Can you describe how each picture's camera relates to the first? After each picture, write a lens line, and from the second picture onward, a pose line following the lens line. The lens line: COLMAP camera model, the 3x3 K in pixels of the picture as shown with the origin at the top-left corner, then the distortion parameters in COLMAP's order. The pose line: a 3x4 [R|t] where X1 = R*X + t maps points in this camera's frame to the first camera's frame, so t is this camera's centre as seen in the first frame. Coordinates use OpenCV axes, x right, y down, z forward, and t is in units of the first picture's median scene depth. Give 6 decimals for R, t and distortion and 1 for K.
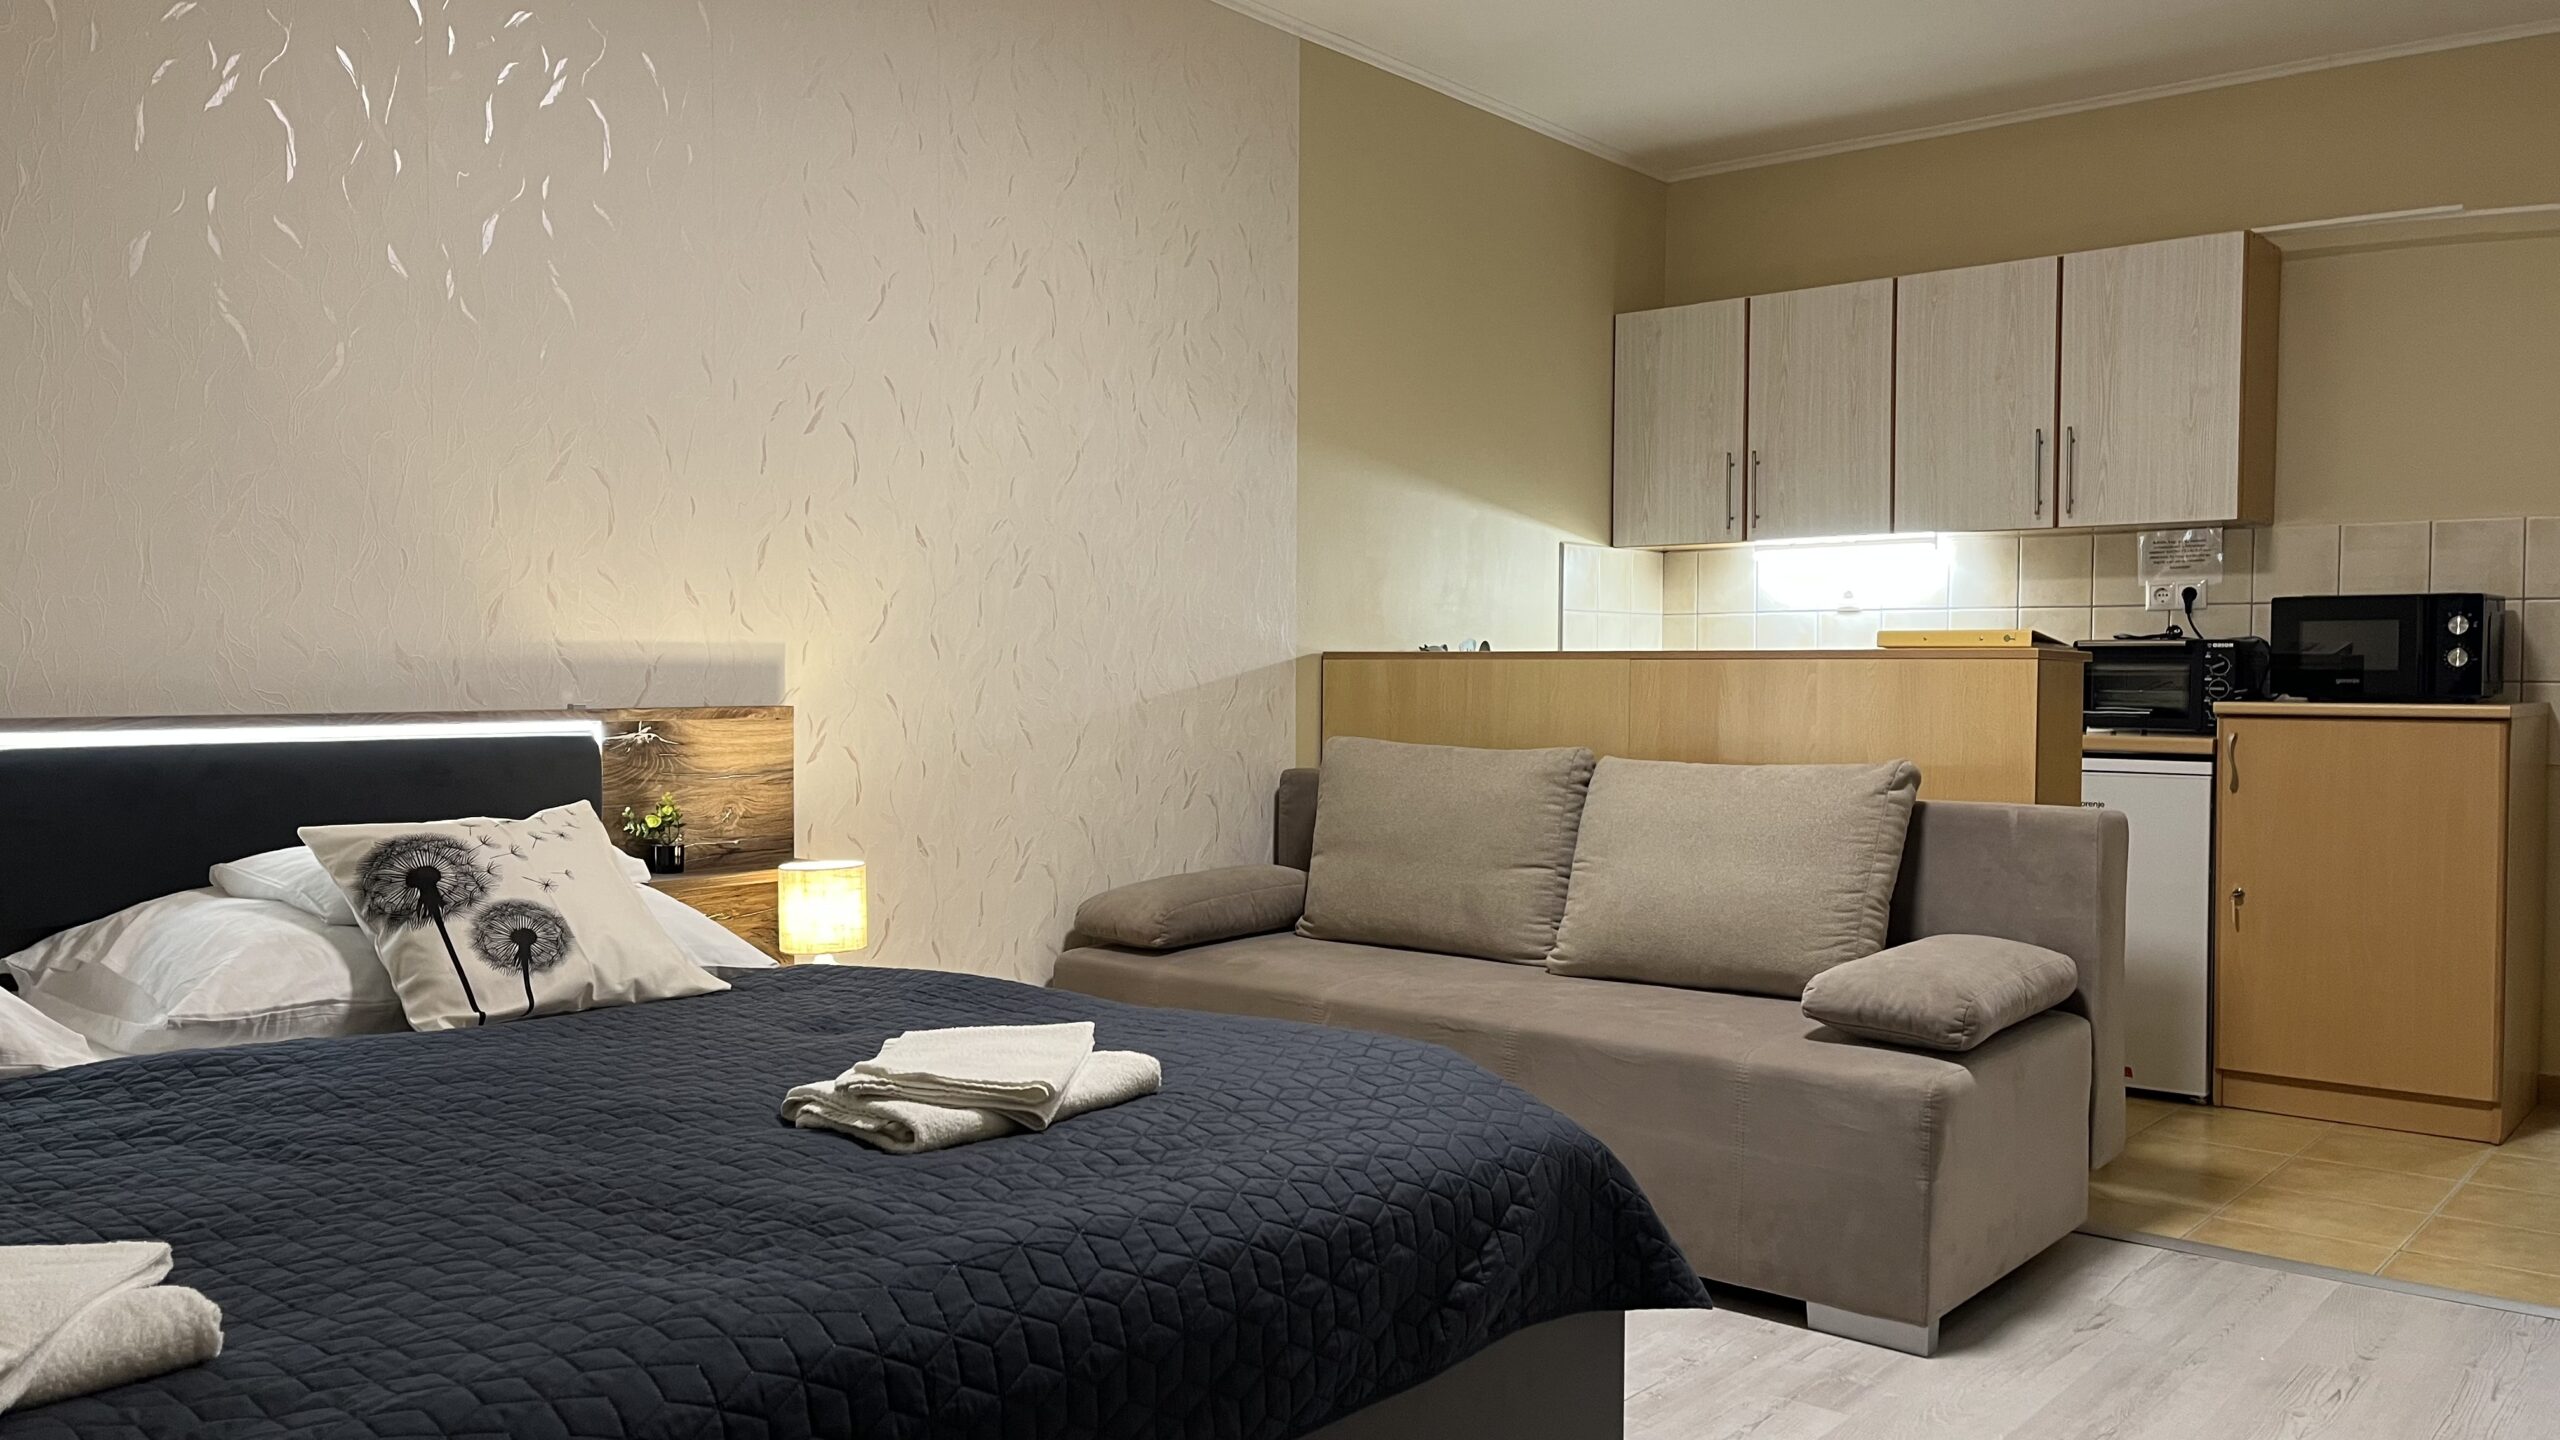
lens RADIAL K [[1943.6, 0, 1264.3], [0, 1943.6, 717.6], [0, 0, 1]] dist [0.056885, -0.055374]
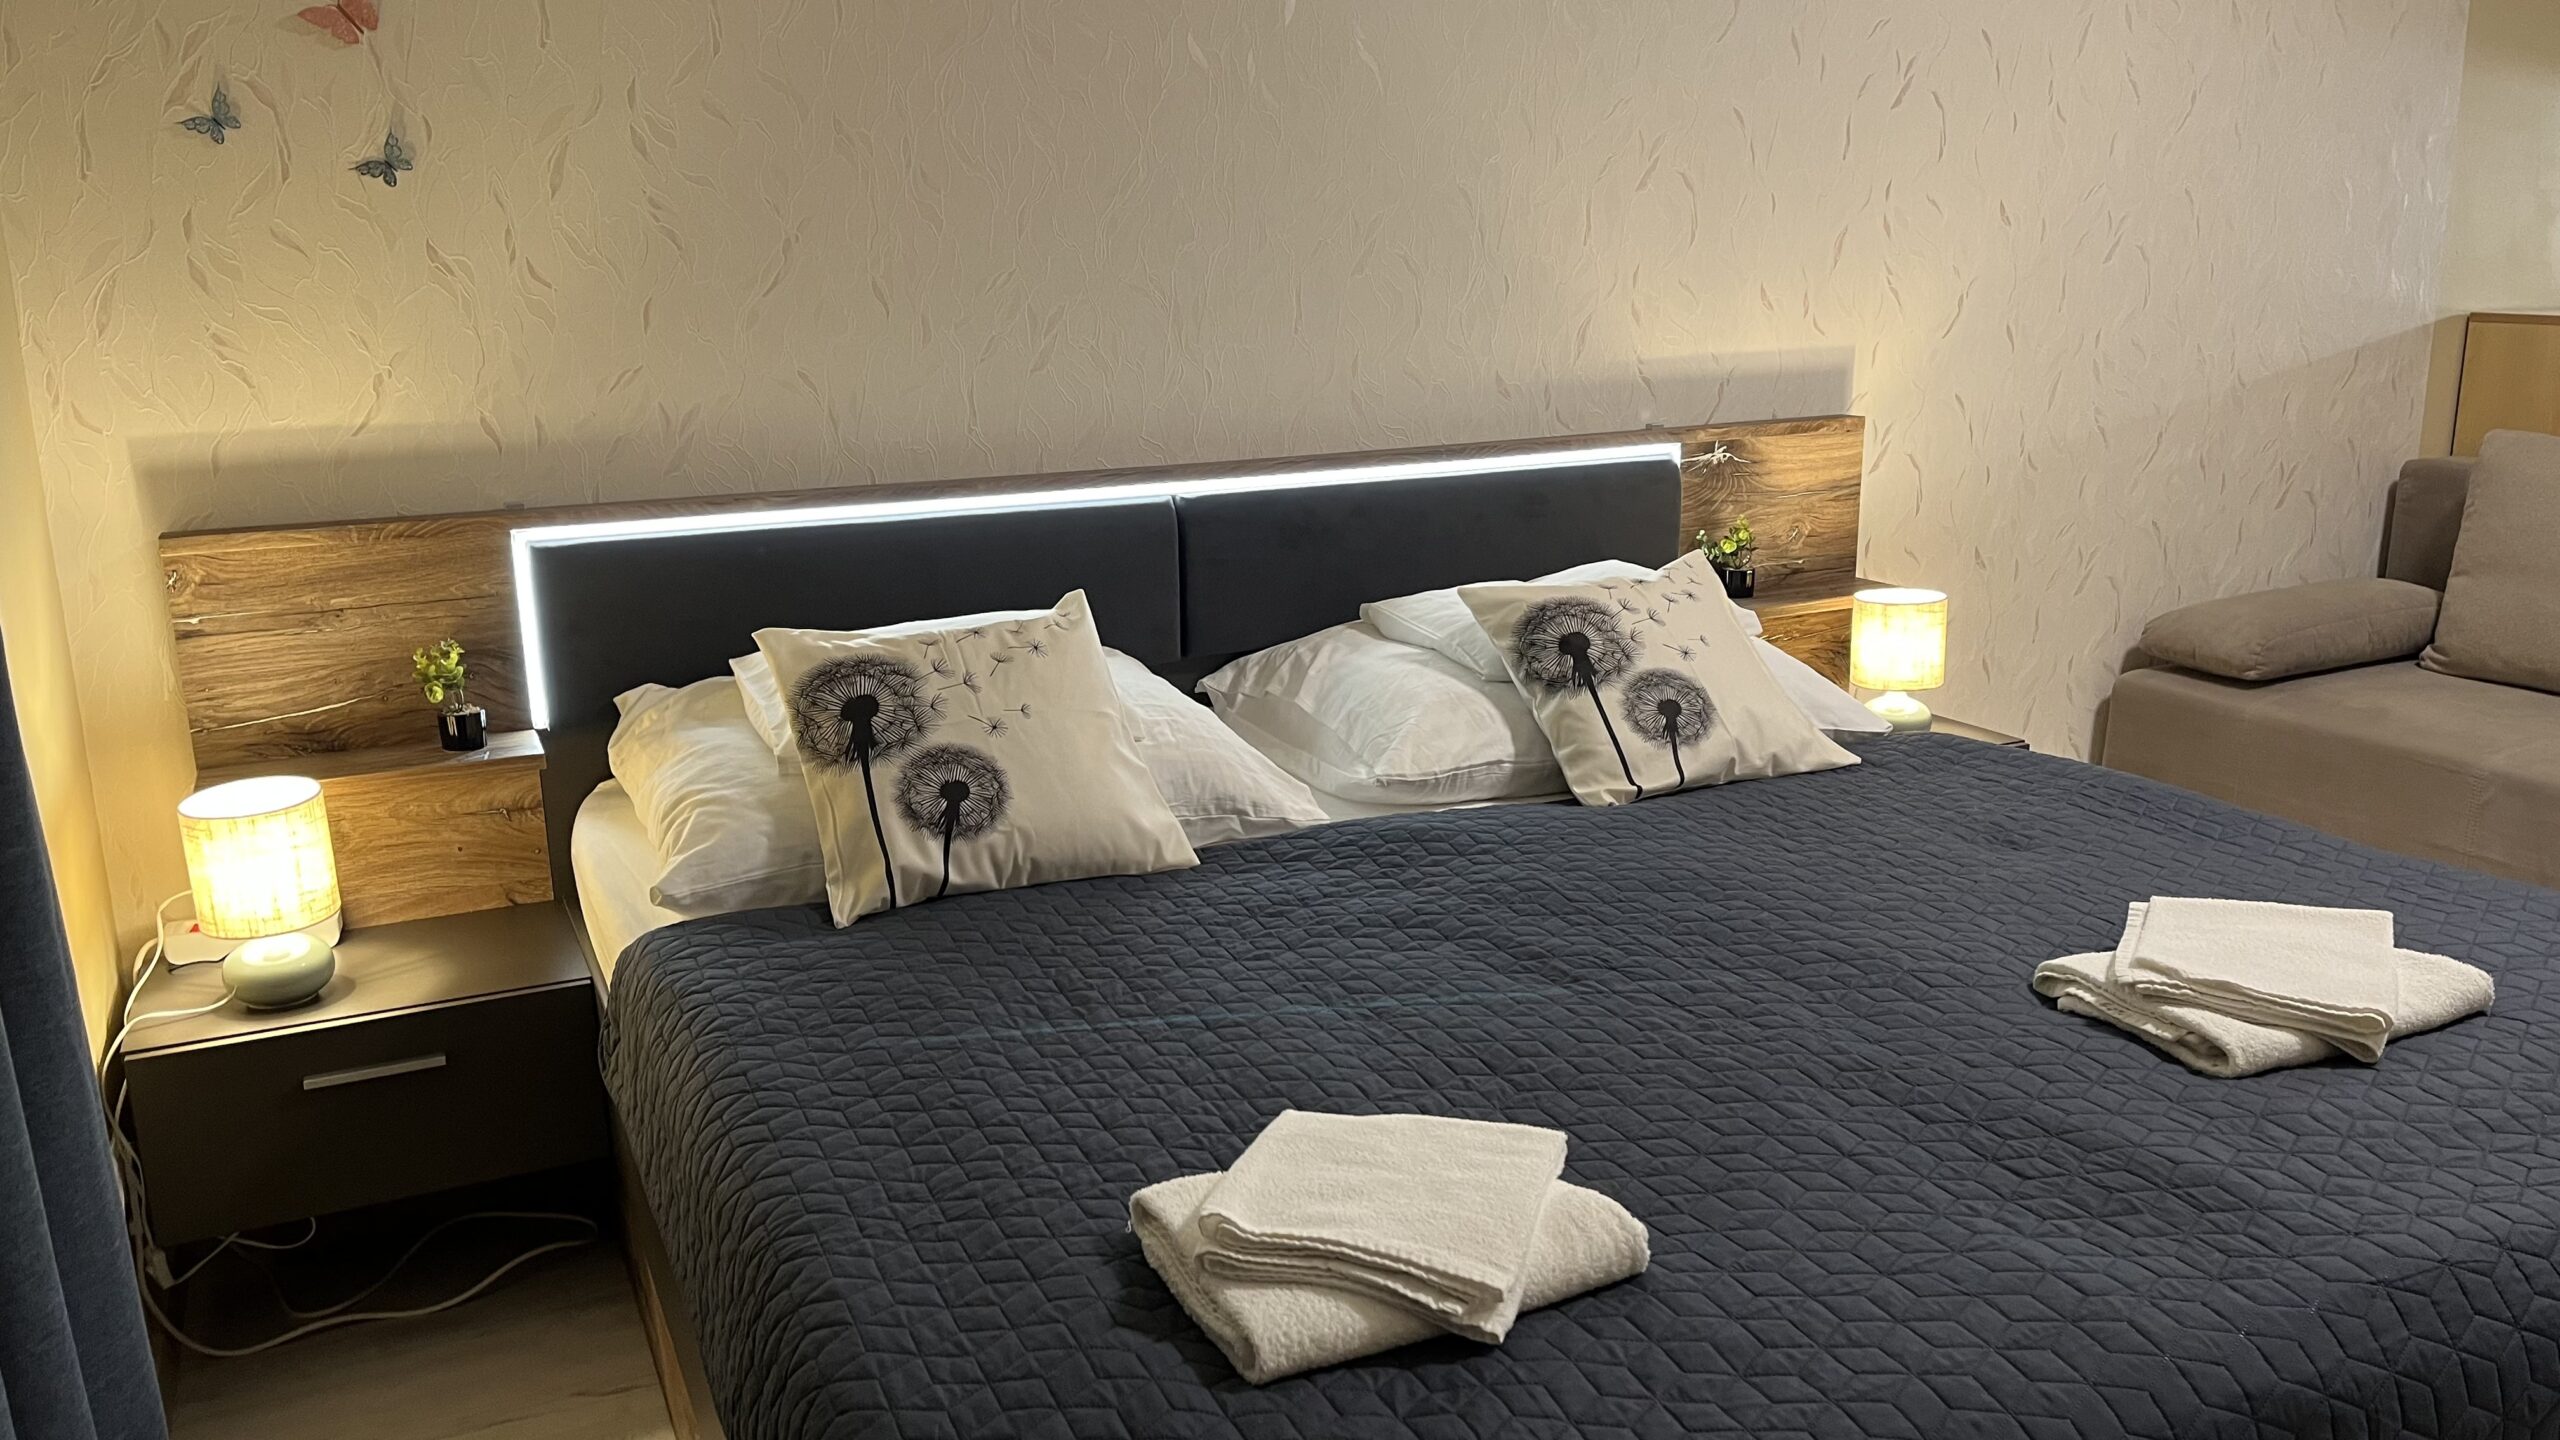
lens RADIAL K [[1943.6, 0, 1207.1], [0, 1943.6, 685.0], [0, 0, 1]] dist [0.056885, -0.055374]
pose [[0.905345, 0.080677, -0.416942, -0.173717], [0.009069, 0.977893, 0.208910, -0.109710], [0.424579, -0.192917, 0.884599, 0.013647]]
